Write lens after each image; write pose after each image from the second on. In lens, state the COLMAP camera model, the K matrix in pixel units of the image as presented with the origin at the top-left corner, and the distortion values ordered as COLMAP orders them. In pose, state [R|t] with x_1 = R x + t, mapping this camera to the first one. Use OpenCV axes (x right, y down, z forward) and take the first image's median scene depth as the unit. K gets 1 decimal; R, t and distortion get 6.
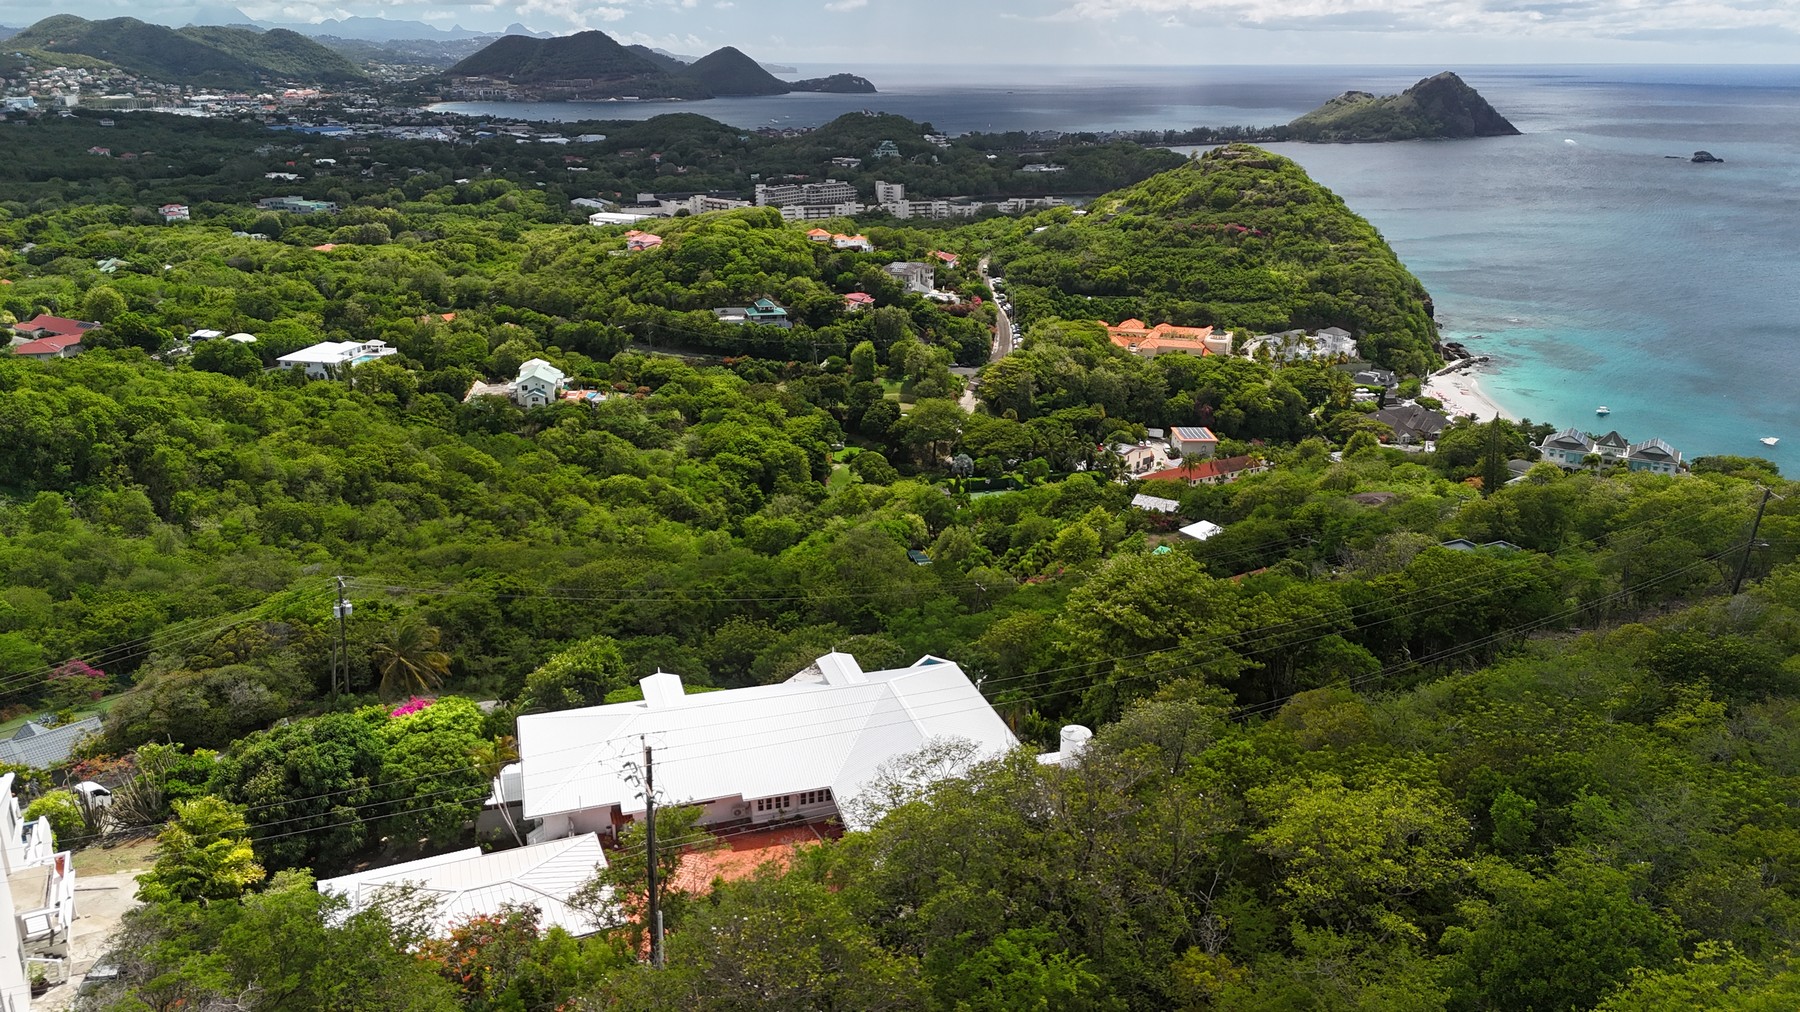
lens RADIAL K [[1333.7, 0, 895.9], [0, 1333.7, 511.7], [0, 0, 1]] dist [0.078865, -0.049730]
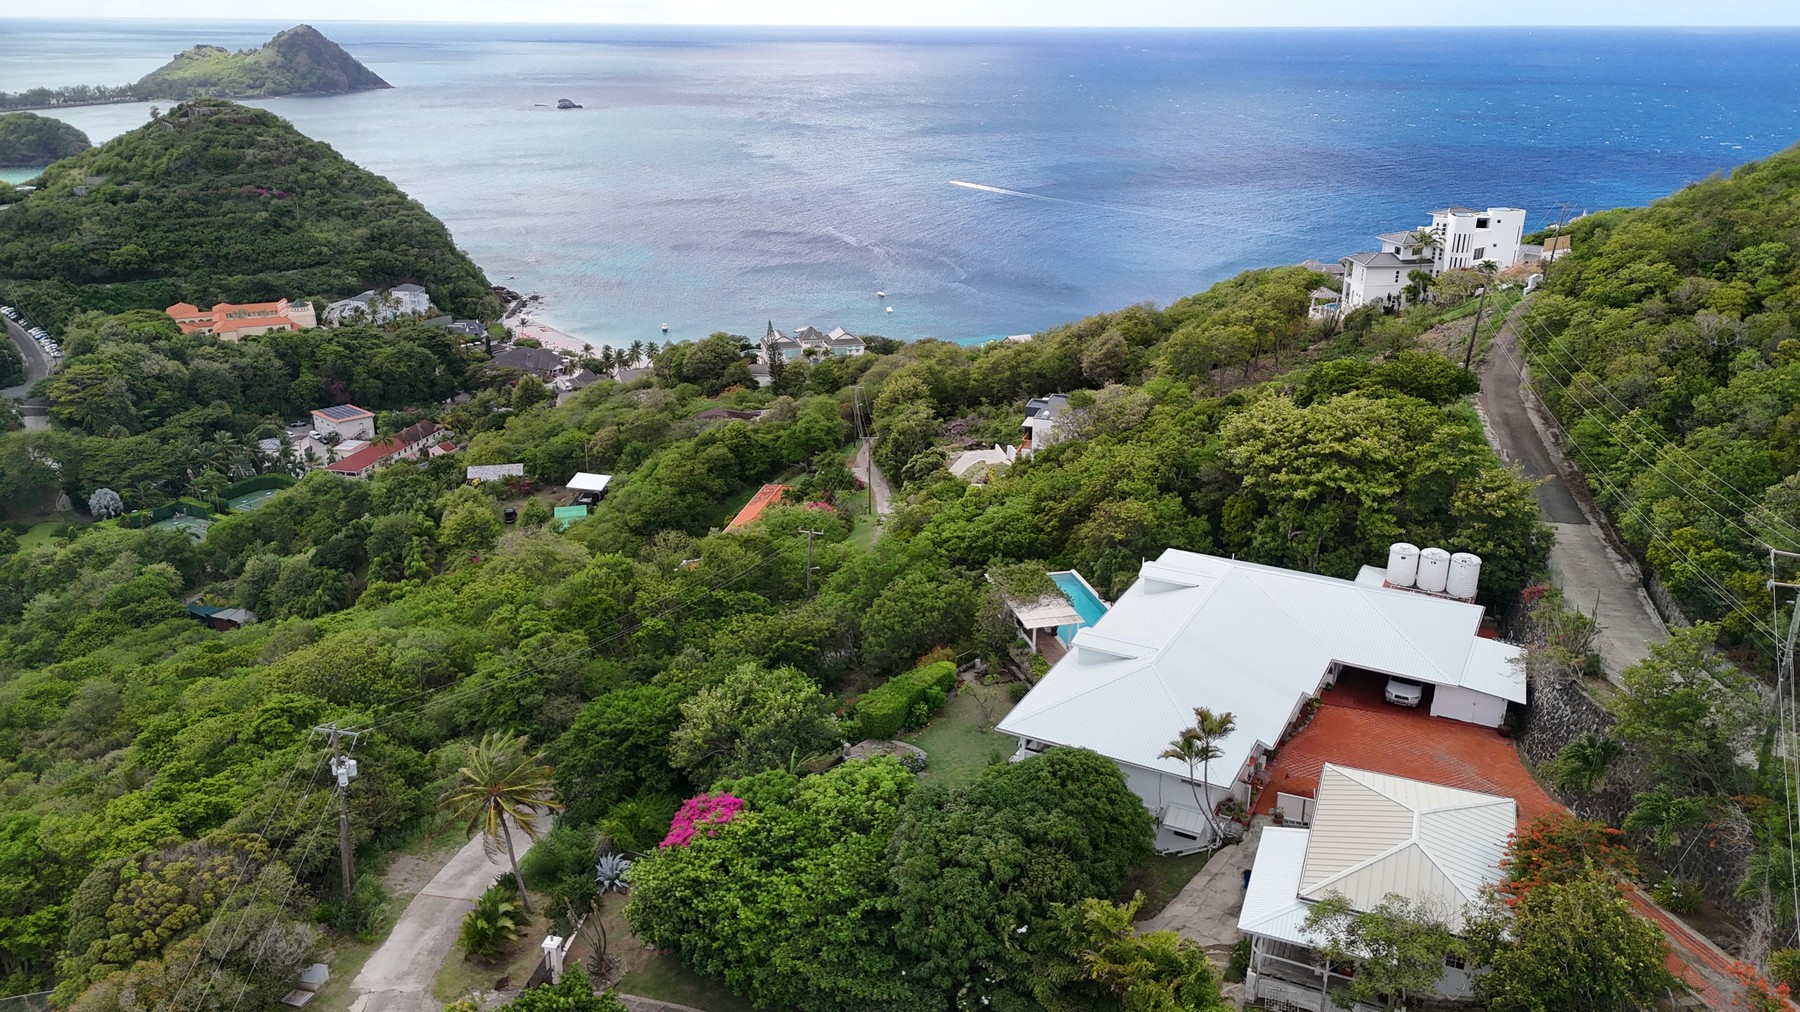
lens RADIAL K [[1333.7, 0, 885.1], [0, 1333.7, 508.1], [0, 0, 1]] dist [0.078865, -0.049730]
pose [[0.737763, -0.242266, 0.630090, -0.069803], [0.223954, 0.968360, 0.110104, -0.009092], [-0.636828, 0.059880, 0.768677, 0.037134]]
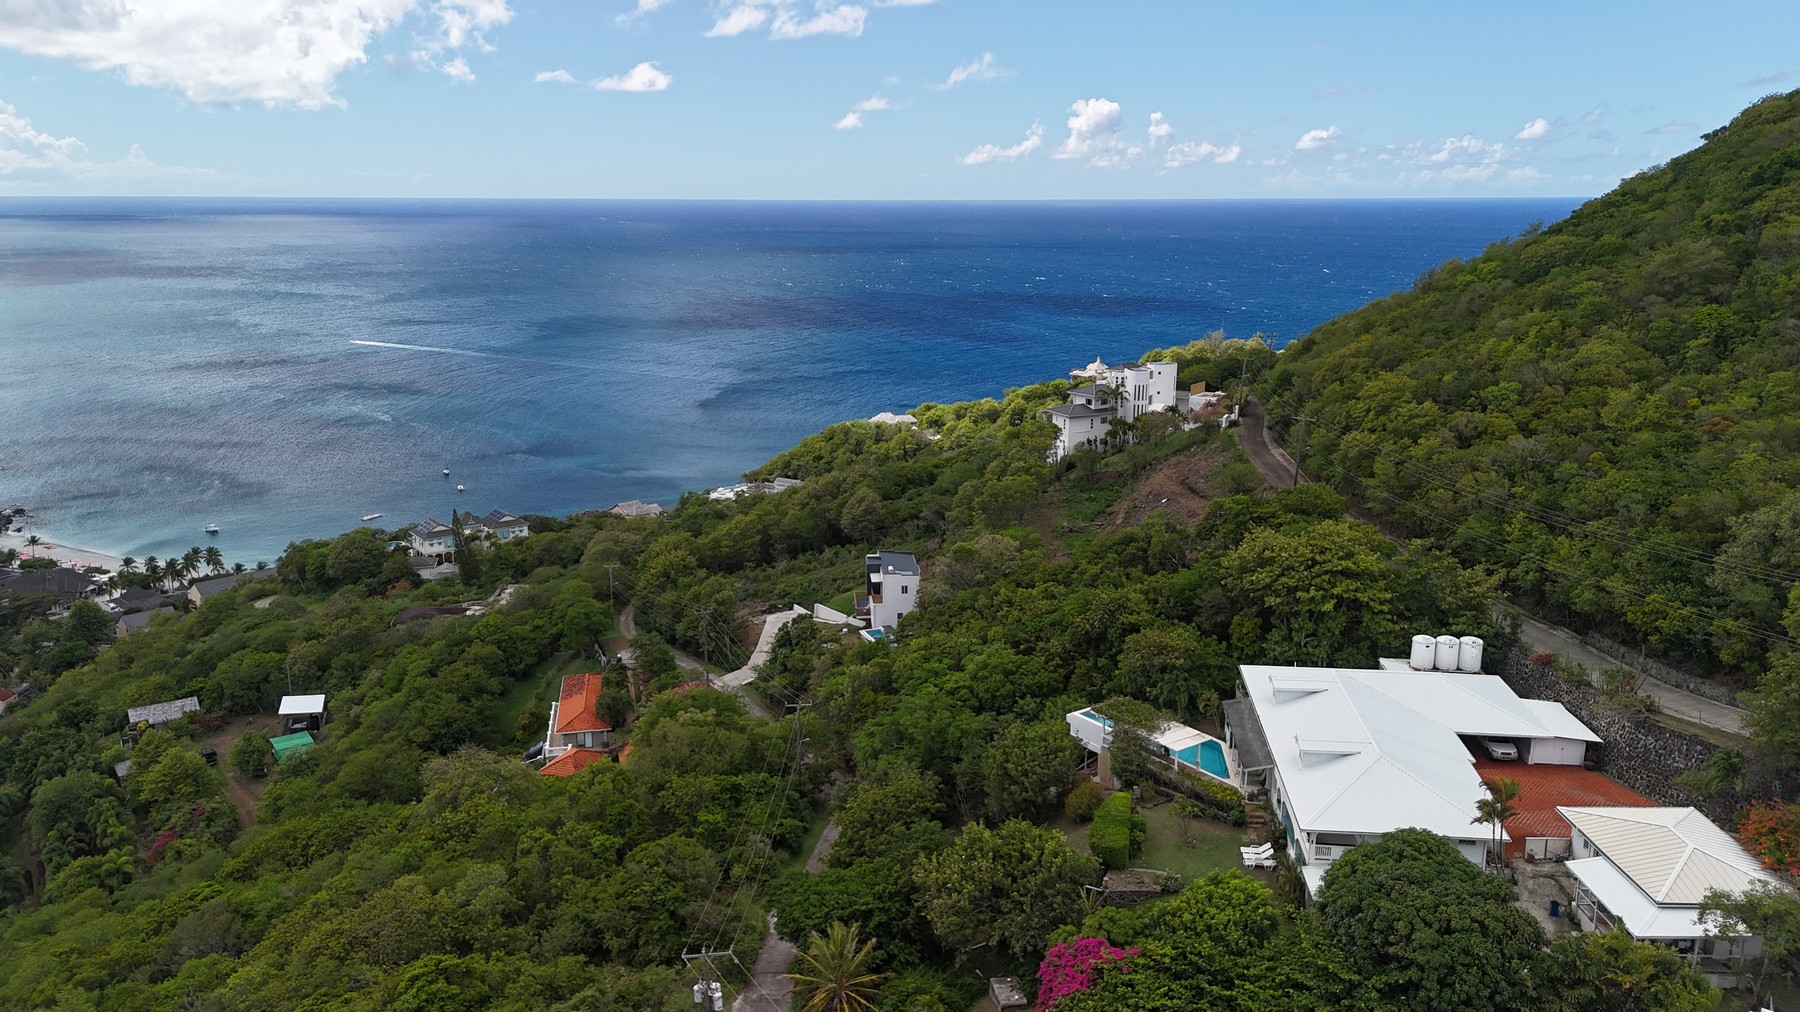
lens RADIAL K [[1333.7, 0, 898.9], [0, 1333.7, 524.0], [0, 0, 1]] dist [0.078865, -0.049730]
pose [[0.427358, -0.233339, 0.873452, -0.123178], [0.298127, 0.948452, 0.107509, -0.031536], [-0.853514, 0.214455, 0.474893, 0.083814]]
